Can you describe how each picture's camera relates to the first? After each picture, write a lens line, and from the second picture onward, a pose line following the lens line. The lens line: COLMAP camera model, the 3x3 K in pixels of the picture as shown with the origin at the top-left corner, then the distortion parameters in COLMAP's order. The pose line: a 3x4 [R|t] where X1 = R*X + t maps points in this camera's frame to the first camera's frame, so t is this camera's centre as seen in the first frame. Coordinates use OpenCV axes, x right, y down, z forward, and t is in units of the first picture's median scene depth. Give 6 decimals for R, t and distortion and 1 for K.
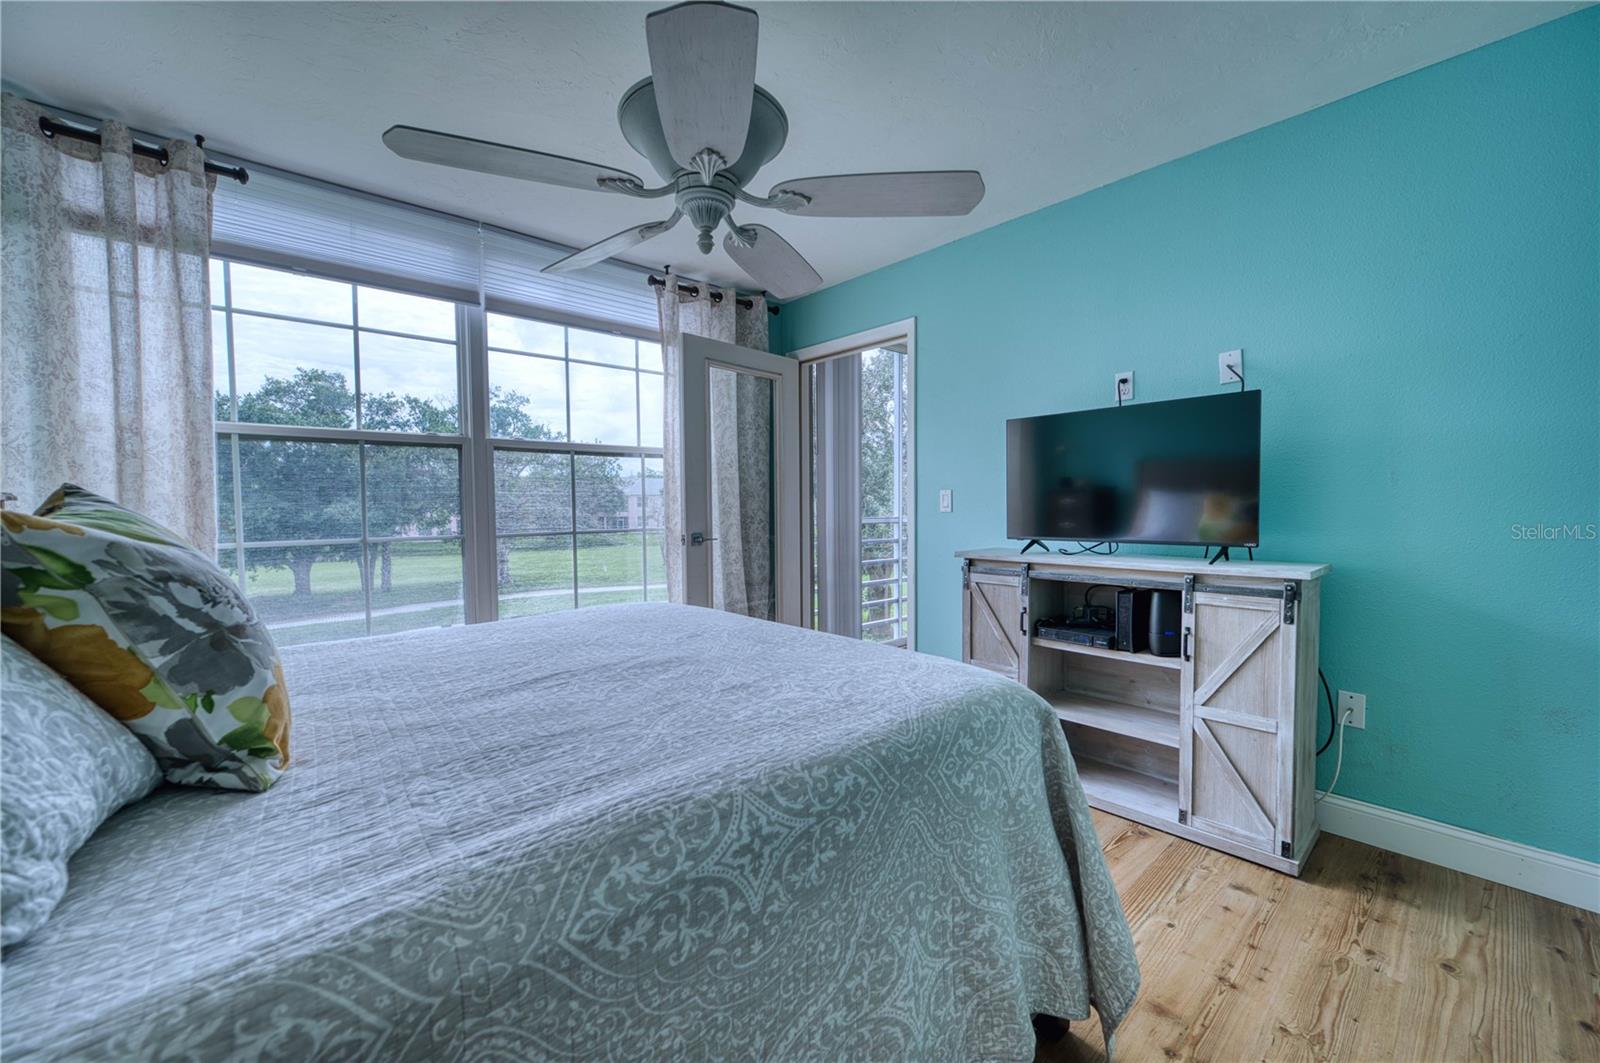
lens RADIAL K [[626.1, 0, 802.1], [0, 626.1, 527.6], [0, 0, 1]] dist [-0.000118, -0.000200]
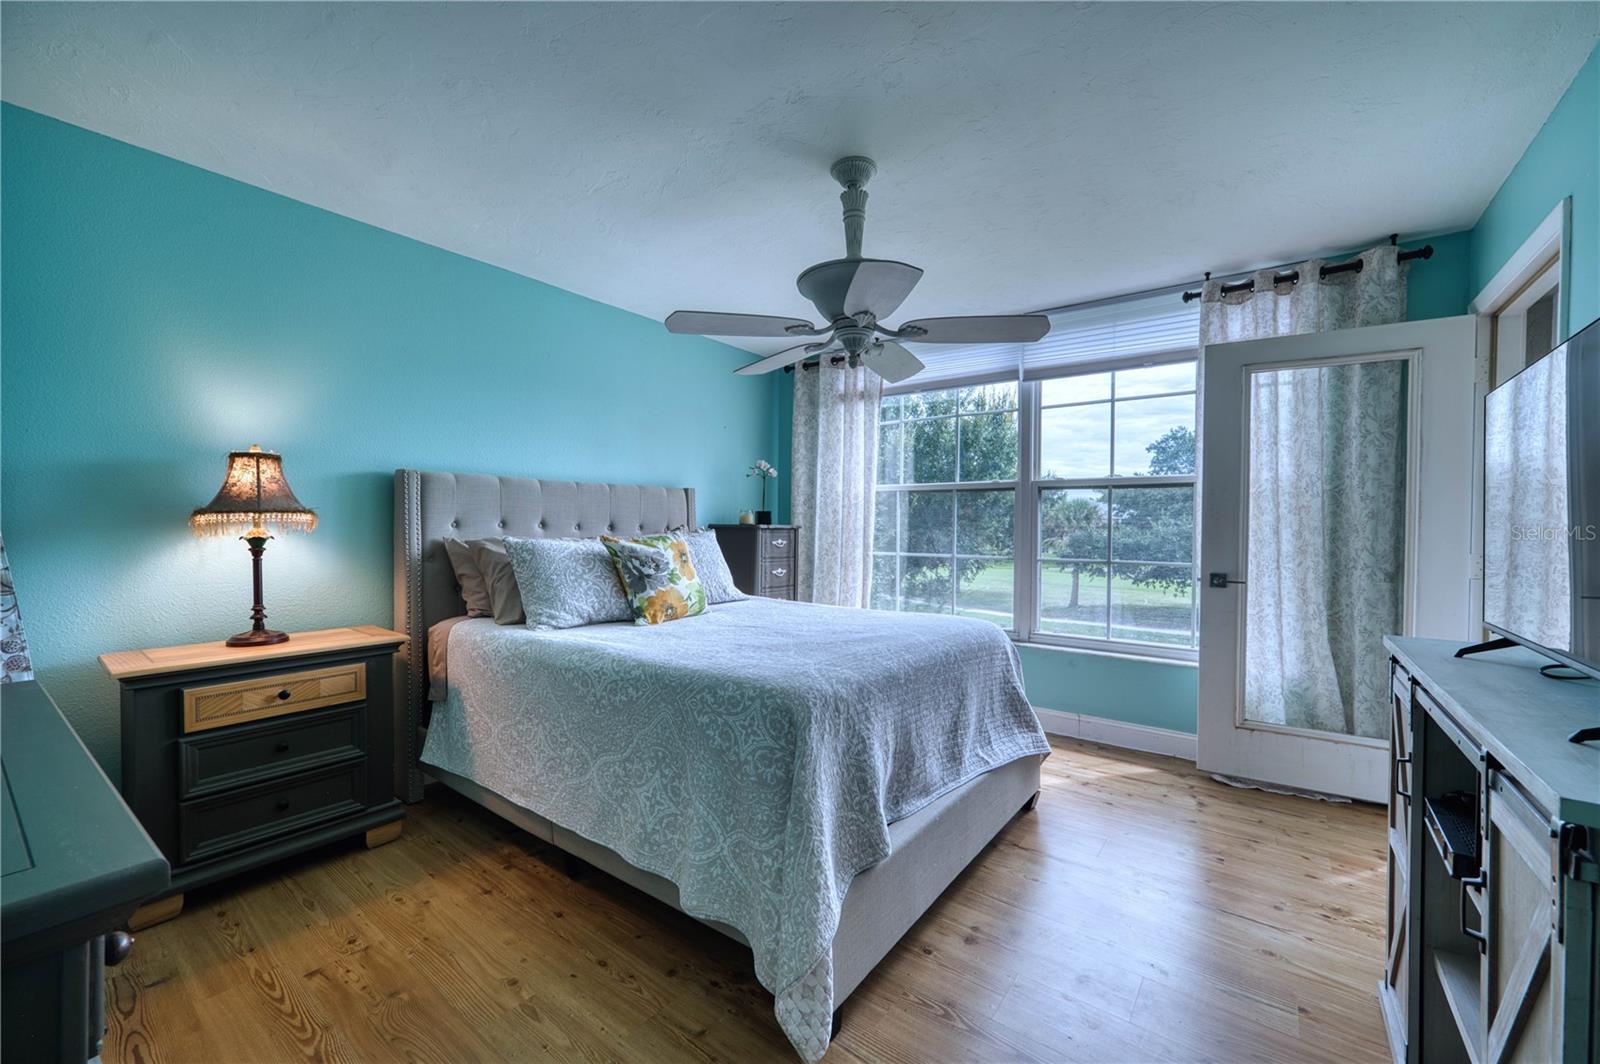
lens RADIAL K [[626.1, 0, 803.7], [0, 626.1, 531.7], [0, 0, 1]] dist [-0.000118, -0.000200]
pose [[0.199920, 0.021468, -0.979577, 0.571904], [-0.048014, 0.998774, 0.012089, -0.032460], [0.978635, 0.044616, 0.200705, 0.278864]]
